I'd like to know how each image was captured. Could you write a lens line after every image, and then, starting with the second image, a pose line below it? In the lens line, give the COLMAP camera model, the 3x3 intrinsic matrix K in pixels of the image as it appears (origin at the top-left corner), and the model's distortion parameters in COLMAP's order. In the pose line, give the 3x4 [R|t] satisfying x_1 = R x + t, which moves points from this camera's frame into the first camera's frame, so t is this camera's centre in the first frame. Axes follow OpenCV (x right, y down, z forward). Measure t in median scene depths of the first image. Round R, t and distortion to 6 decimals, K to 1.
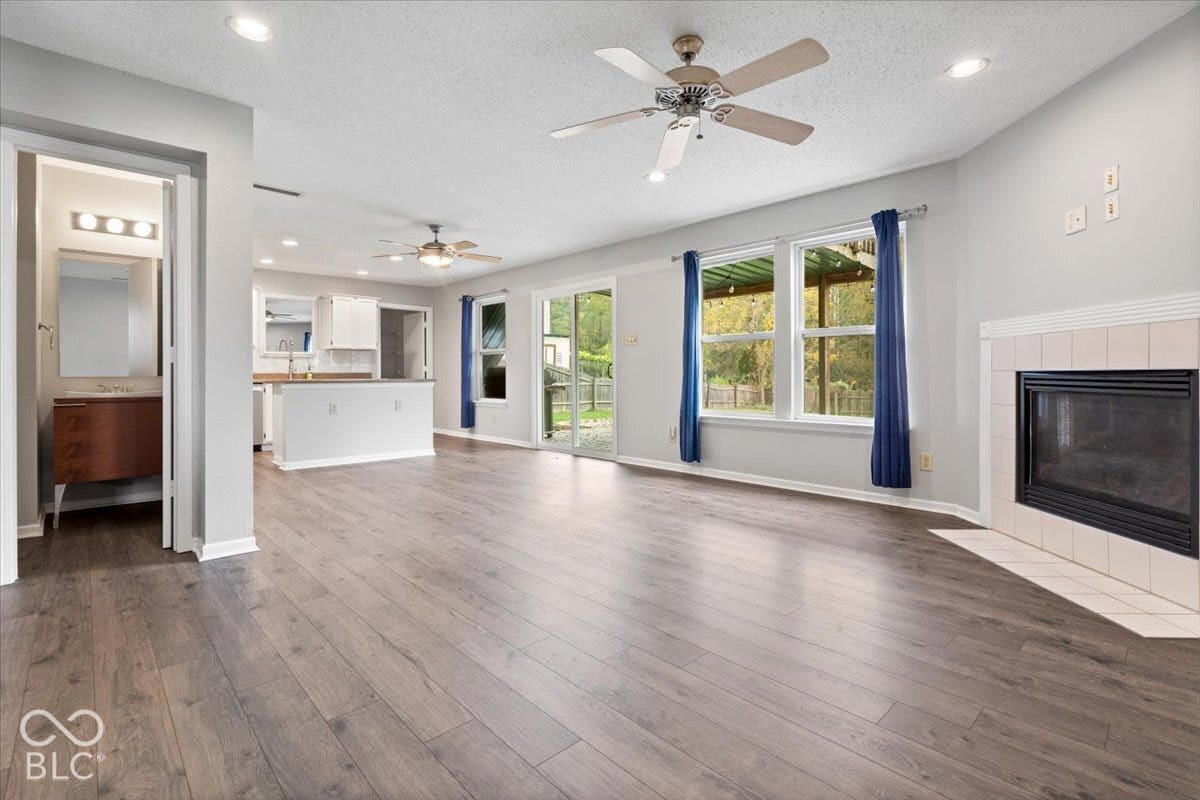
lens RADIAL K [[556.6, 0, 590.4], [0, 556.6, 373.5], [0, 0, 1]] dist [-0.007924, 0.003243]
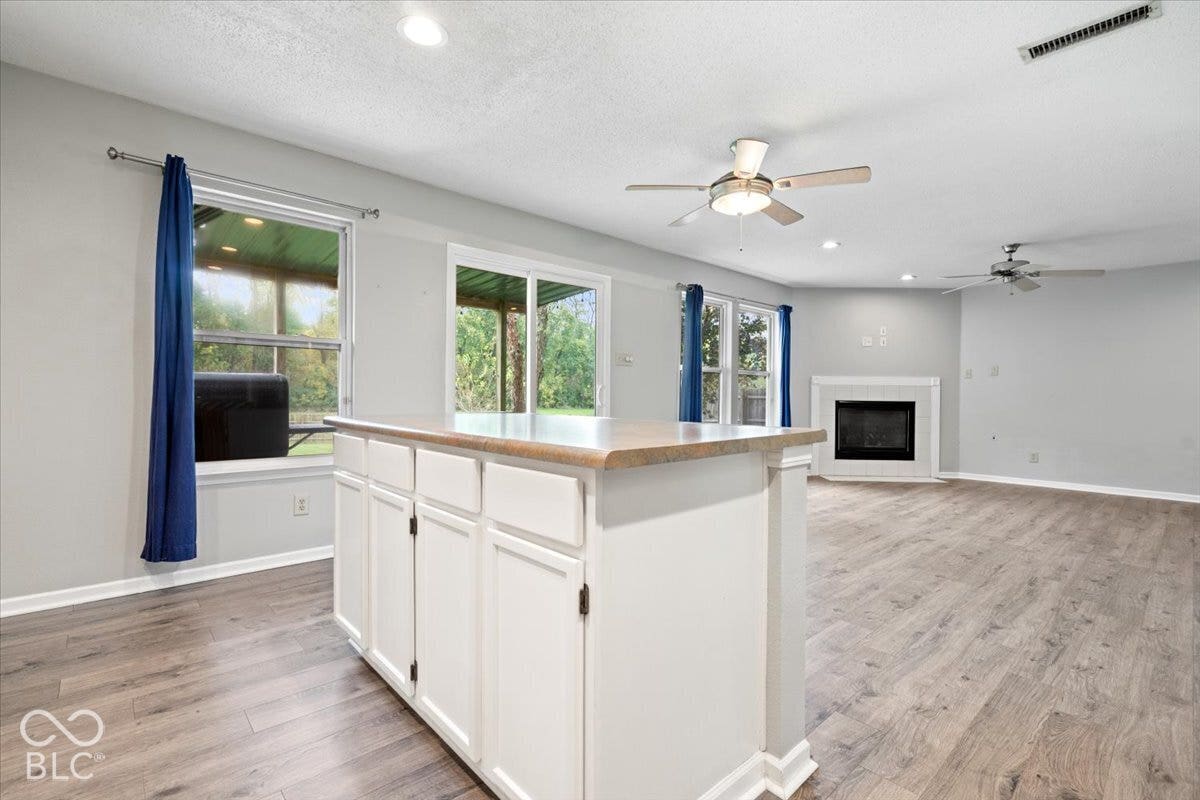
lens RADIAL K [[556.6, 0, 595.9], [0, 556.6, 396.1], [0, 0, 1]] dist [-0.007924, 0.003243]
pose [[0.000395, 0.000762, 1.000000, -0.894295], [-0.015627, 0.999878, -0.000755, -0.002988], [-0.999878, -0.015627, 0.000407, 1.196769]]
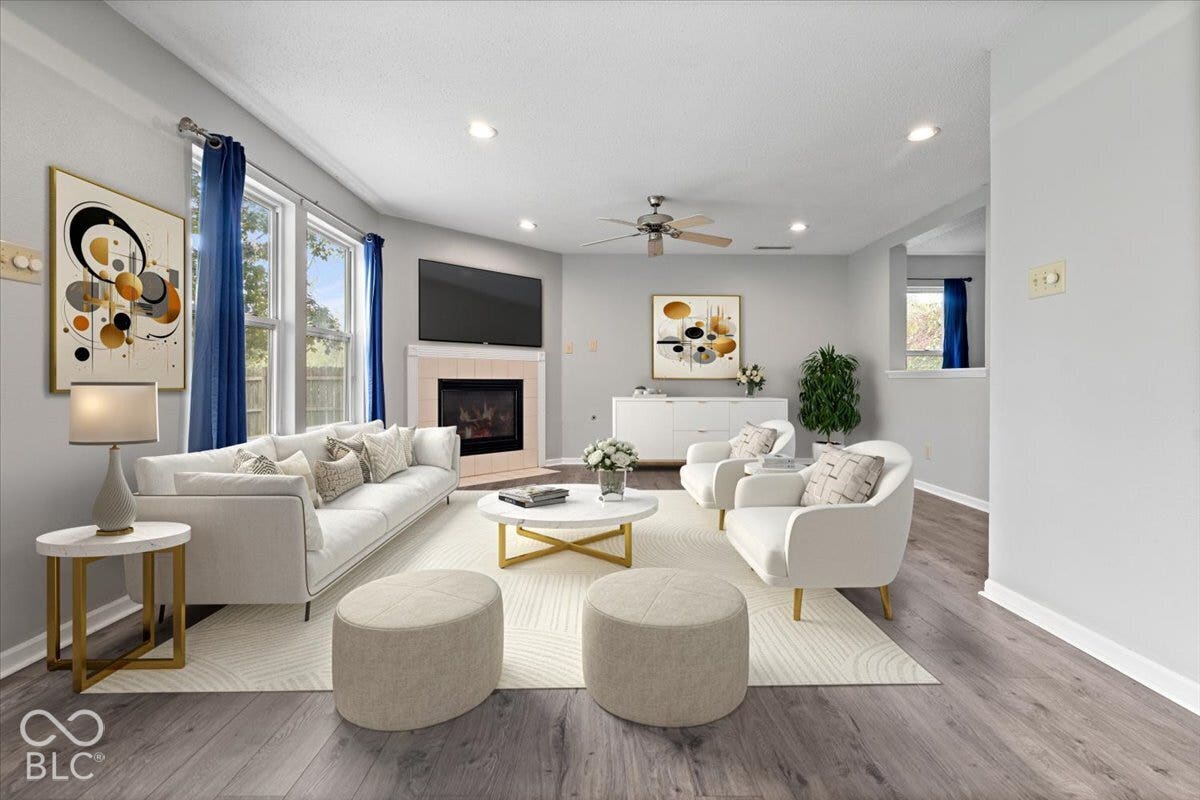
lens RADIAL K [[556.6, 0, 602.2], [0, 556.6, 395.0], [0, 0, 1]] dist [-0.007924, 0.003243]
pose [[-0.743053, -0.017317, 0.669008, -0.427185], [-0.005301, 0.999786, 0.019991, 0.004946], [-0.669211, 0.011308, -0.742986, 1.160912]]
